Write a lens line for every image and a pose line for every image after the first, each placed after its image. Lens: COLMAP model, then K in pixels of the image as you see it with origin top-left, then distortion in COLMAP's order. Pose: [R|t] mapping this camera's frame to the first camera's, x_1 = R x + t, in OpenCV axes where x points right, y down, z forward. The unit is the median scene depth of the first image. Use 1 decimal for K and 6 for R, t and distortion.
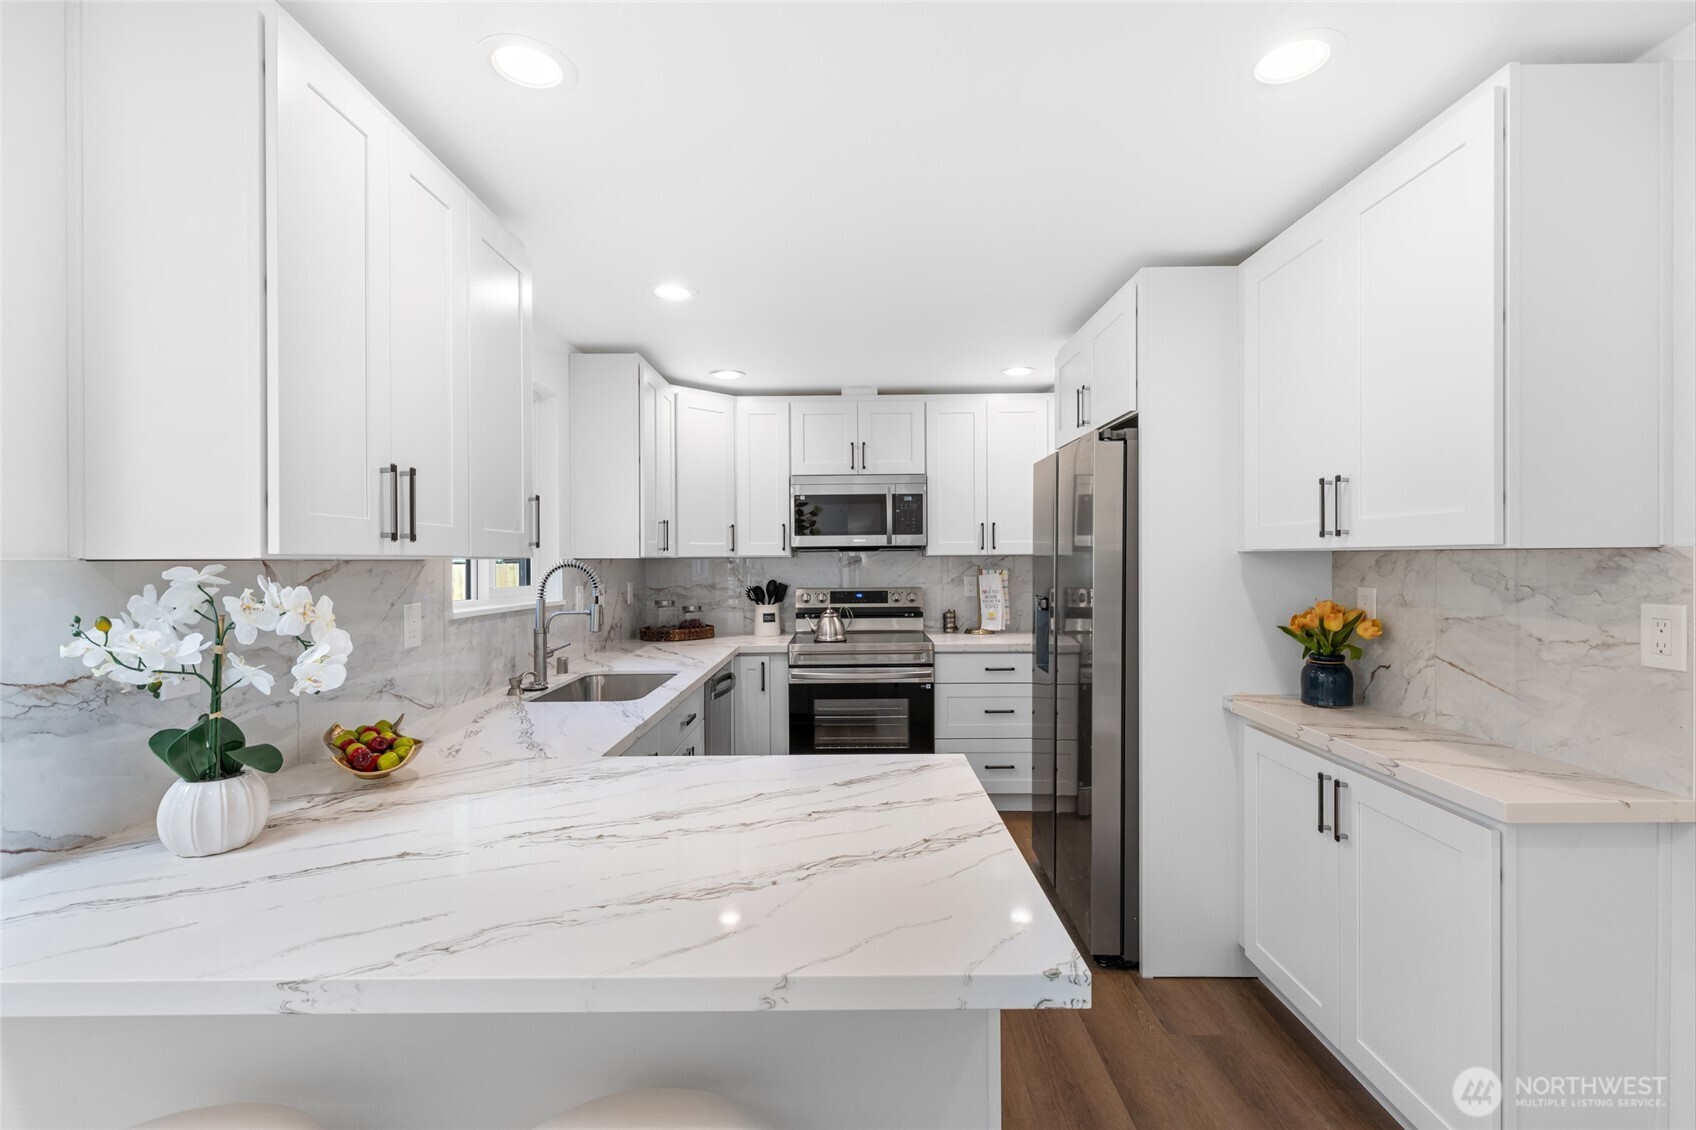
lens RADIAL K [[766.8, 0, 860.0], [0, 766.8, 555.7], [0, 0, 1]] dist [0.007839, -0.001169]
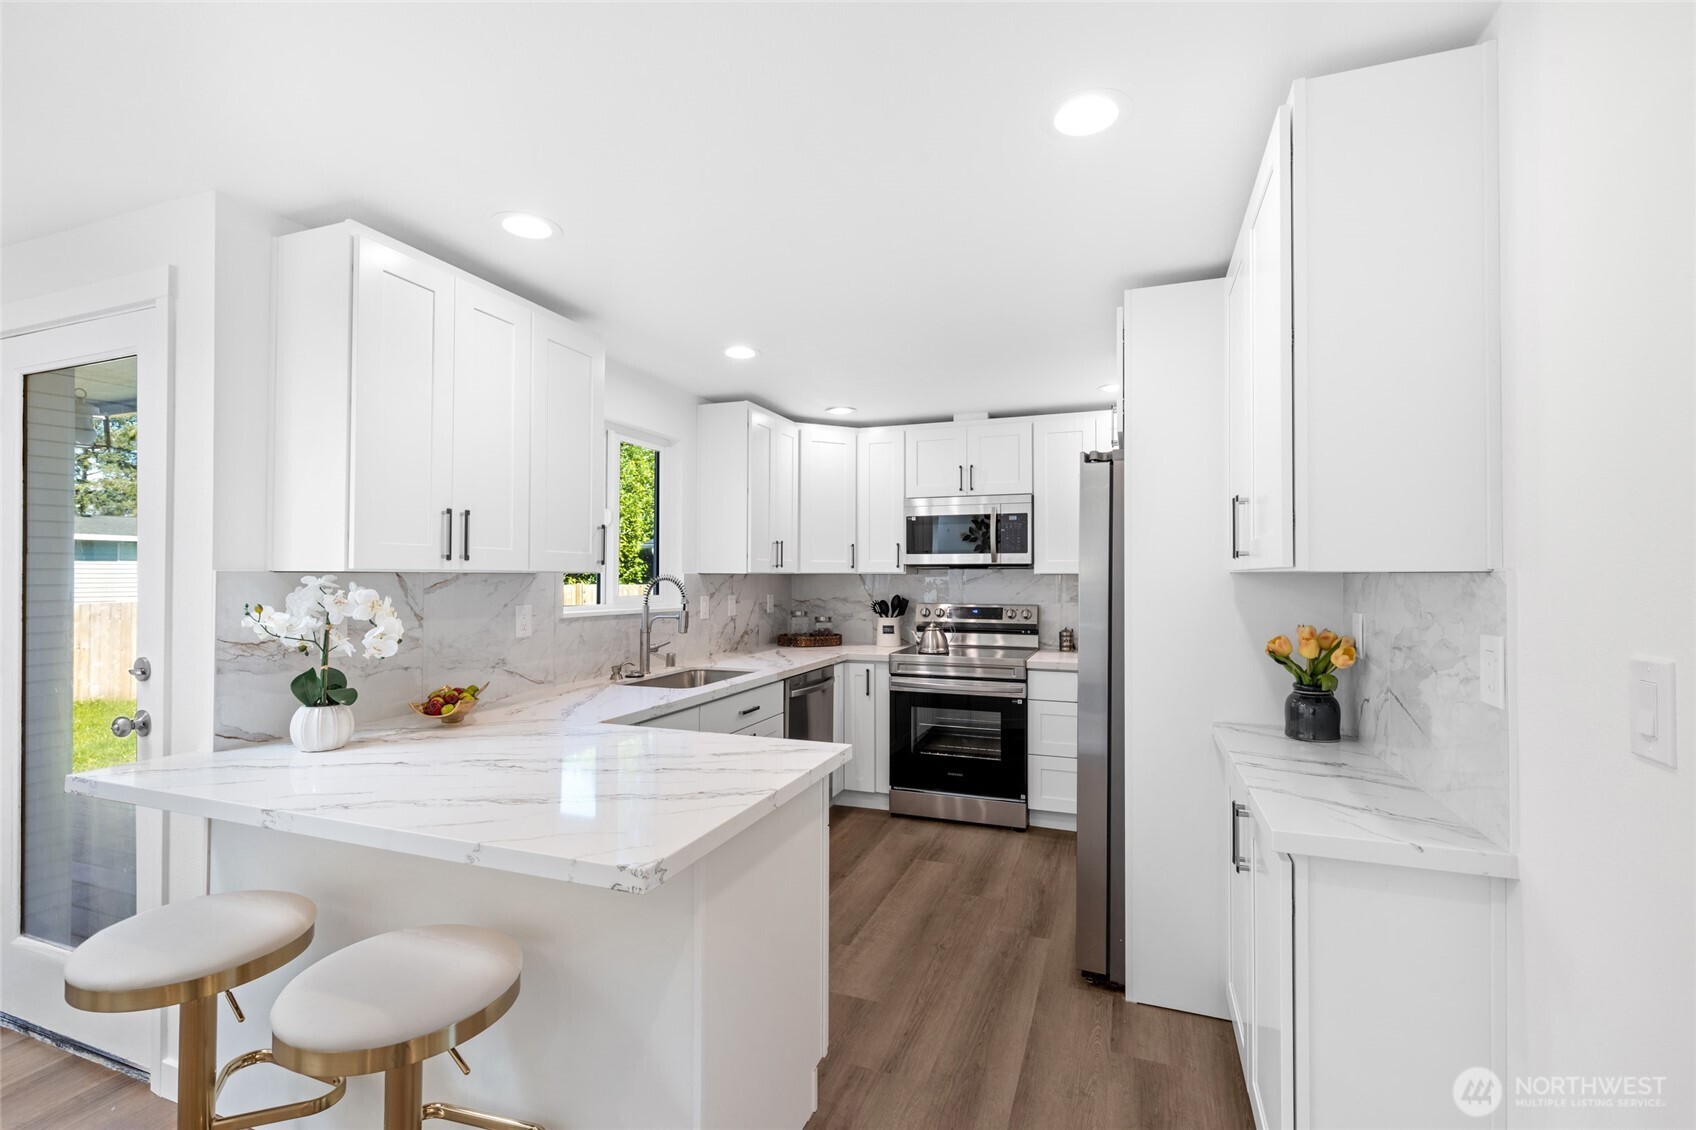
lens RADIAL K [[766.8, 0, 847.5], [0, 766.8, 557.5], [0, 0, 1]] dist [0.007839, -0.001169]
pose [[0.935298, 0.002039, -0.353855, 0.375631], [-0.008724, 0.999812, -0.017296, -0.003265], [0.353754, 0.019264, 0.935140, -0.065286]]
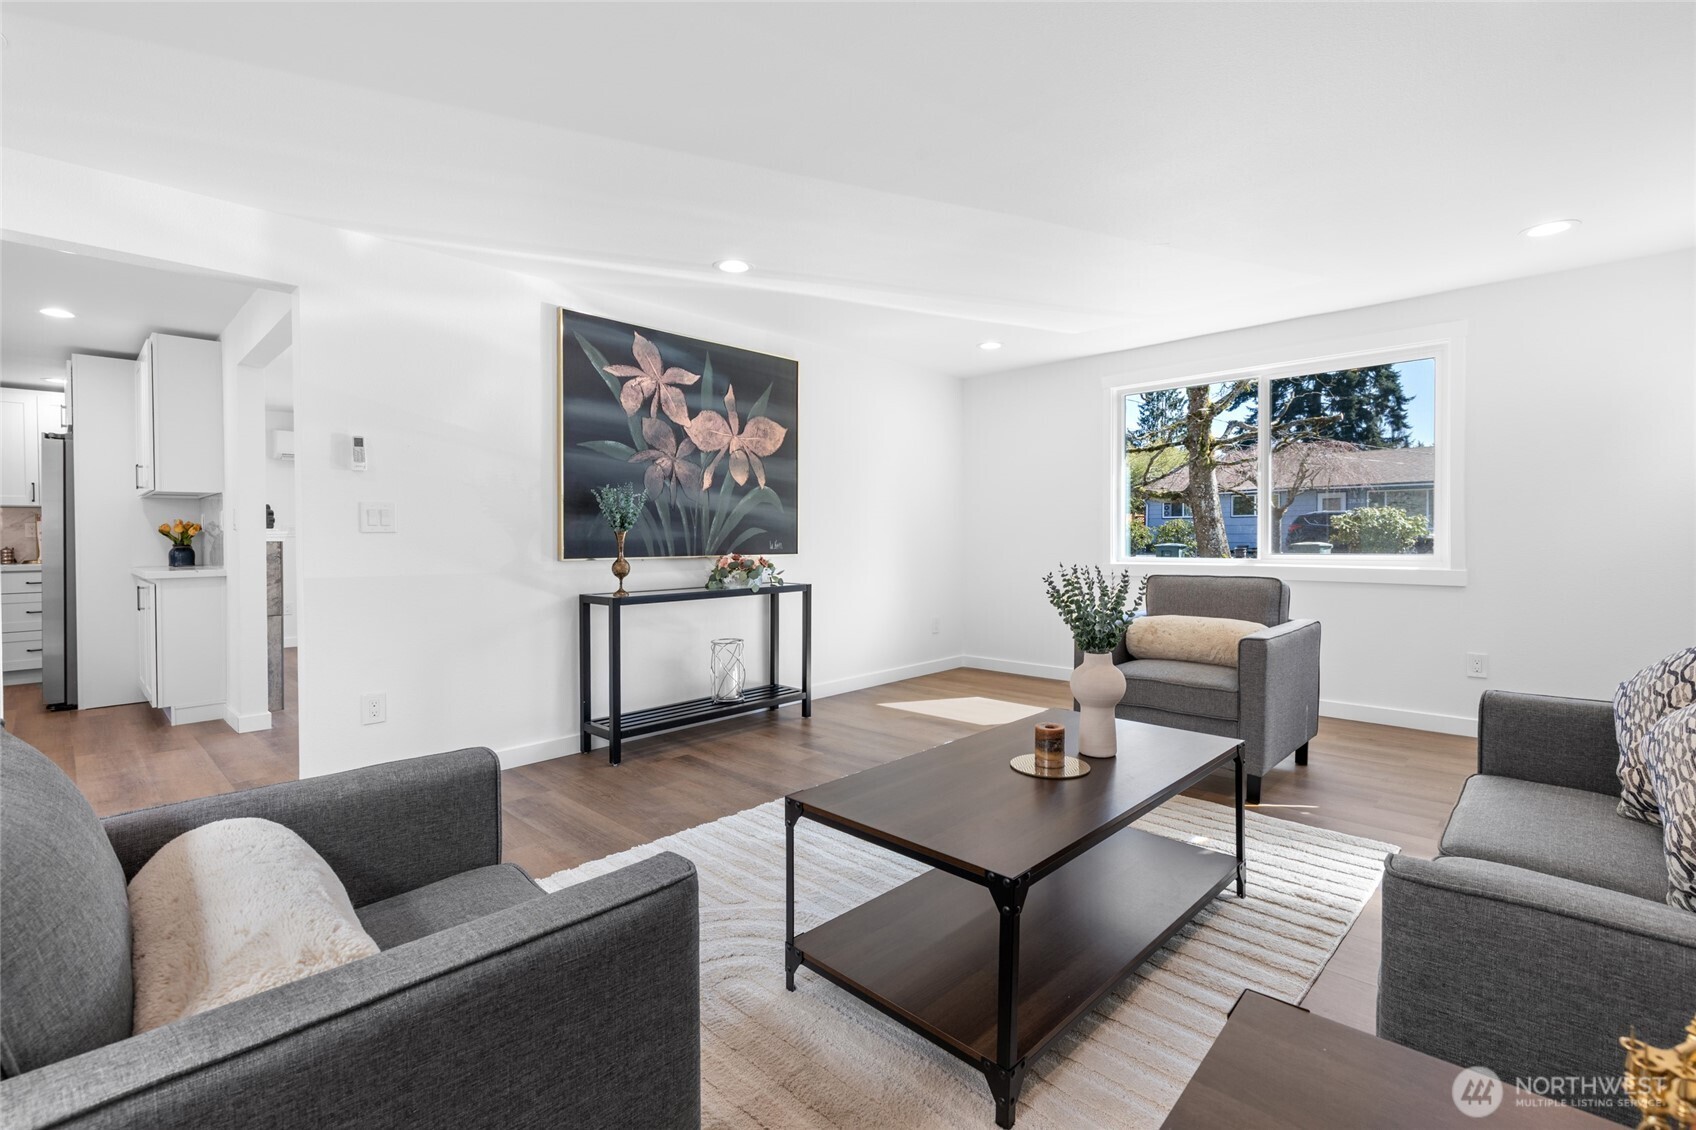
lens RADIAL K [[766.8, 0, 858.8], [0, 766.8, 548.7], [0, 0, 1]] dist [0.007839, -0.001169]
pose [[0.693425, -0.010207, 0.720457, 0.326797], [-0.000754, 0.999889, 0.014891, 0.097688], [-0.720529, -0.010869, 0.693340, -1.809803]]
